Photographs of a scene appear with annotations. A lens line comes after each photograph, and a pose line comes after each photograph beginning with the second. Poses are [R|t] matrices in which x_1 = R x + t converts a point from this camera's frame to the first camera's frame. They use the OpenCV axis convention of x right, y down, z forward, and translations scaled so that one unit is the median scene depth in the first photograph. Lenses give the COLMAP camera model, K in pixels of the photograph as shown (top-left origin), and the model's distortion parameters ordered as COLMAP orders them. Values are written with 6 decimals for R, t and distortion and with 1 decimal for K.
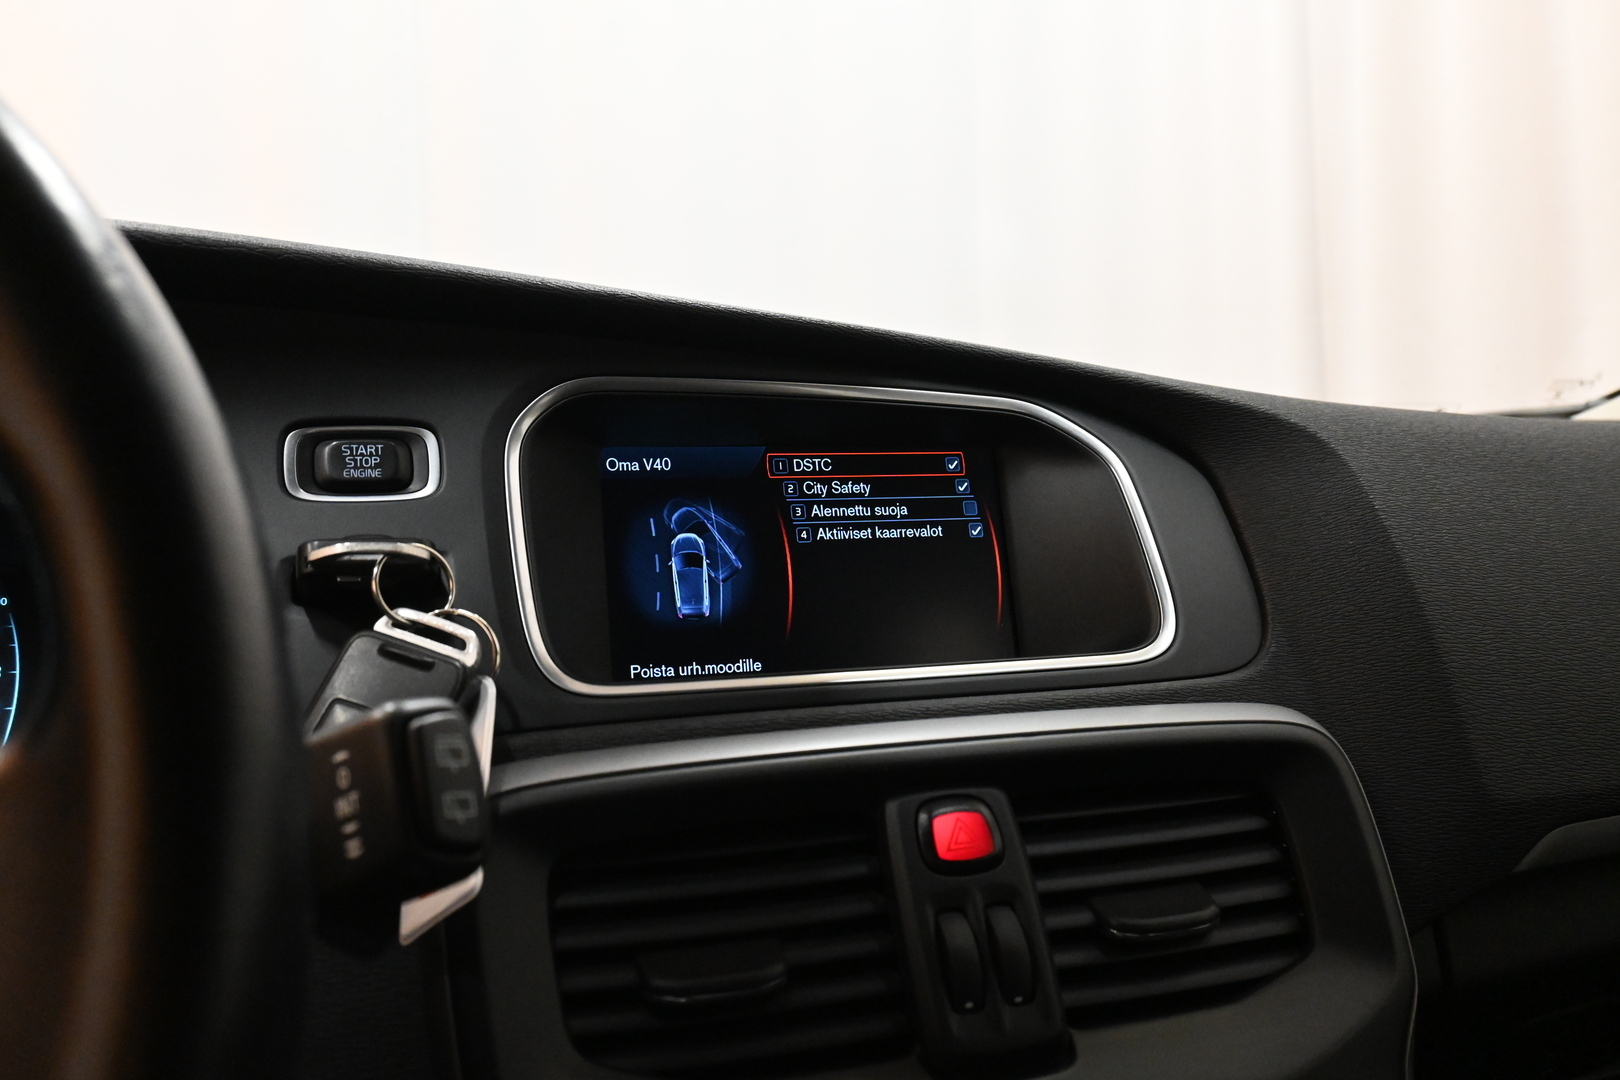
lens RADIAL K [[1342.0, 0, 810.0], [0, 1342.0, 540.0], [0, 0, 1]] dist [0.004397, 0.001648]
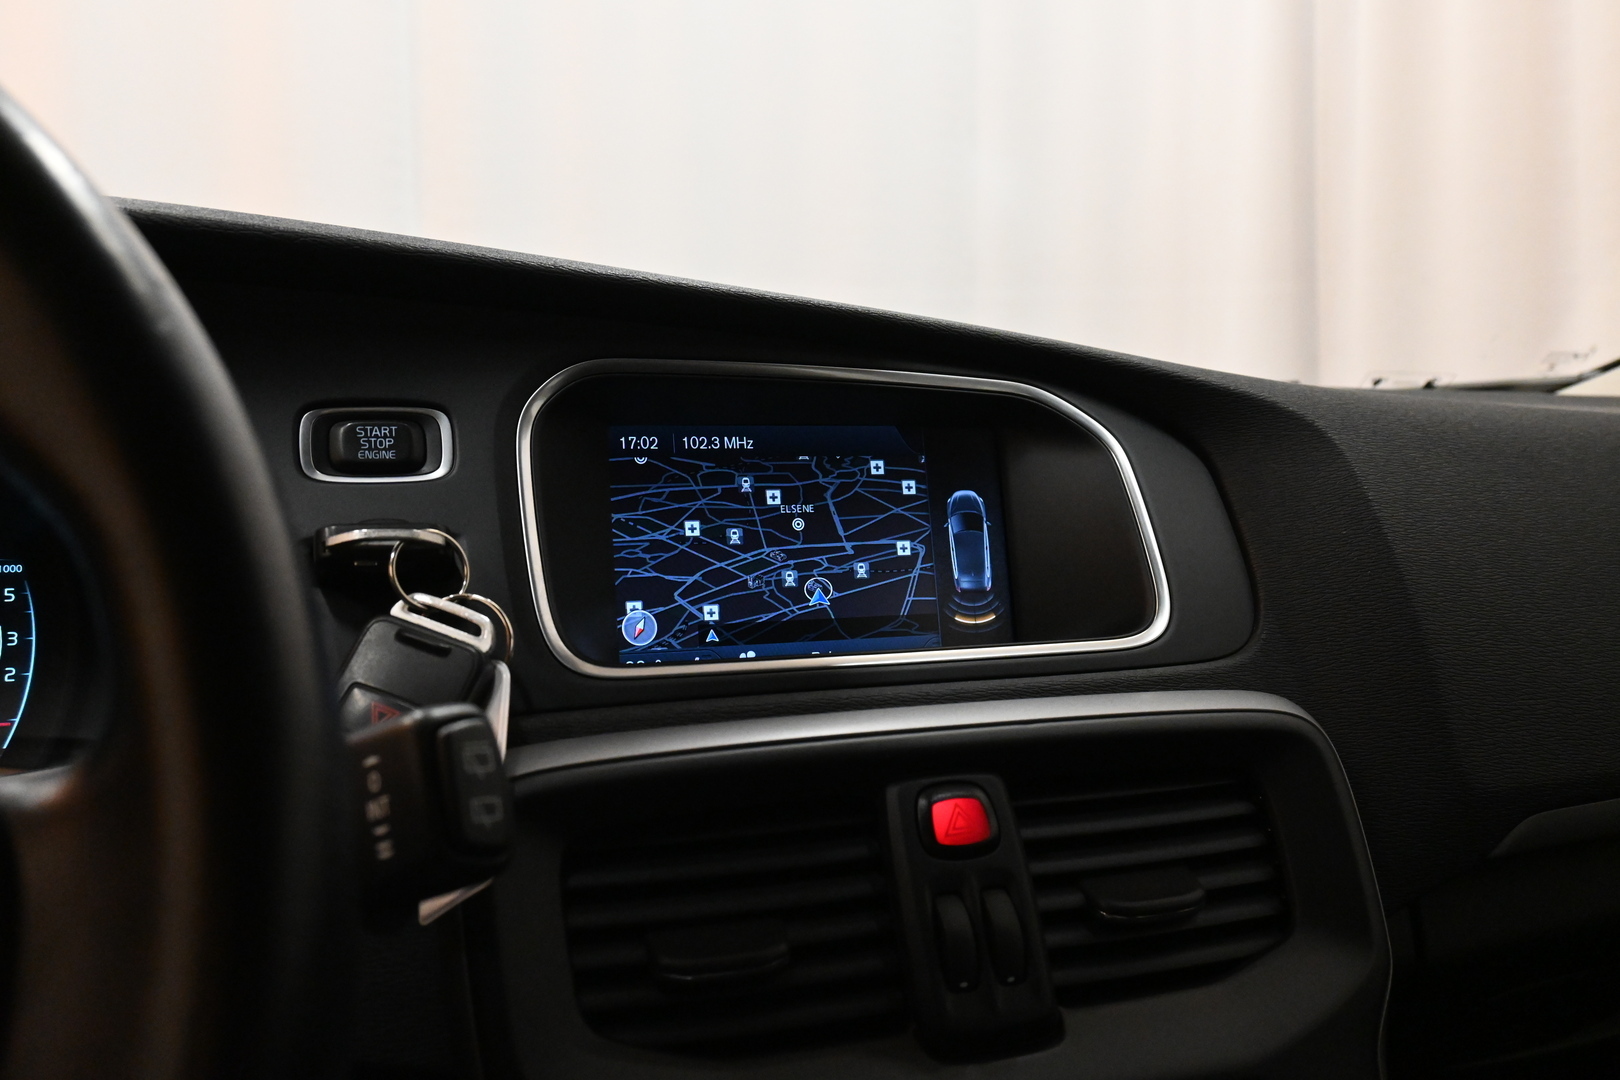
lens RADIAL K [[1343.5, 0, 810.0], [0, 1343.5, 540.0], [0, 0, 1]] dist [0.004177, 0.001291]
pose [[0.999813, 0.017200, 0.008886, -0.014497], [-0.017623, 0.998597, 0.049933, -0.043909], [-0.008014, -0.050080, 0.998713, -0.021485]]
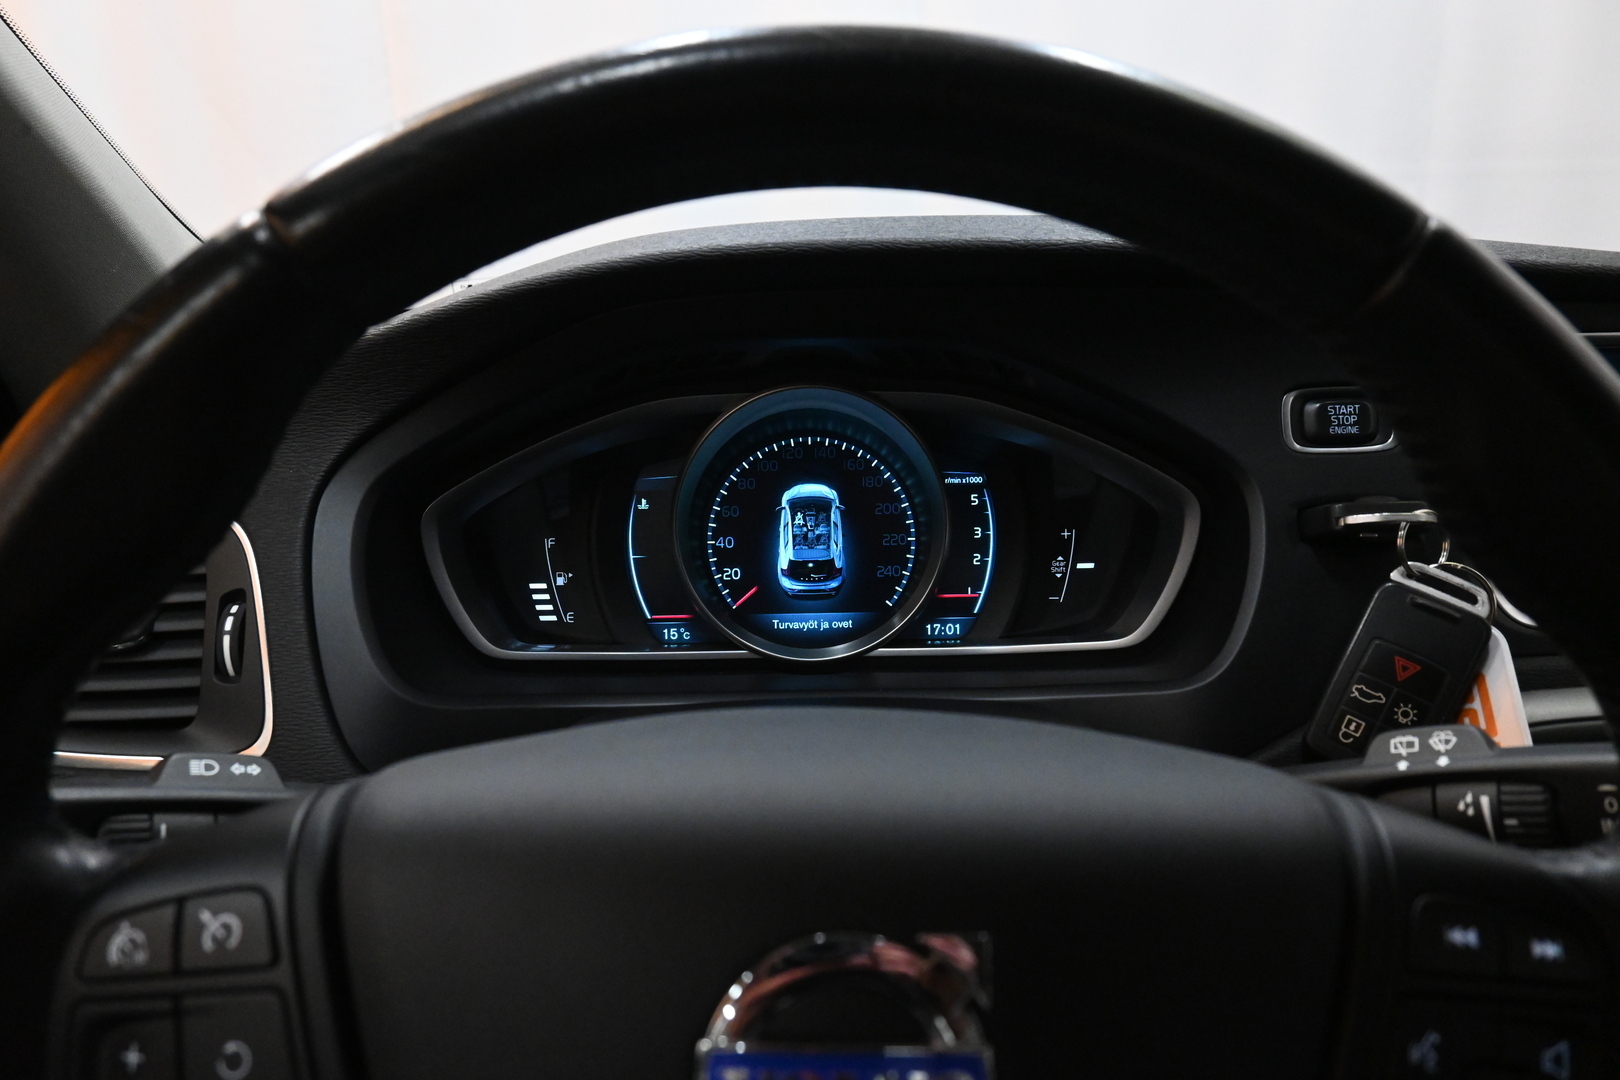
lens RADIAL K [[1108.4, 0, 810.0], [0, 1108.4, 540.0], [0, 0, 1]] dist [-0.004044, -0.003910]
pose [[0.954415, 0.086754, -0.285596, -0.525280], [-0.006275, 0.962450, 0.271387, -0.235108], [0.298416, -0.257224, 0.919121, -0.107476]]
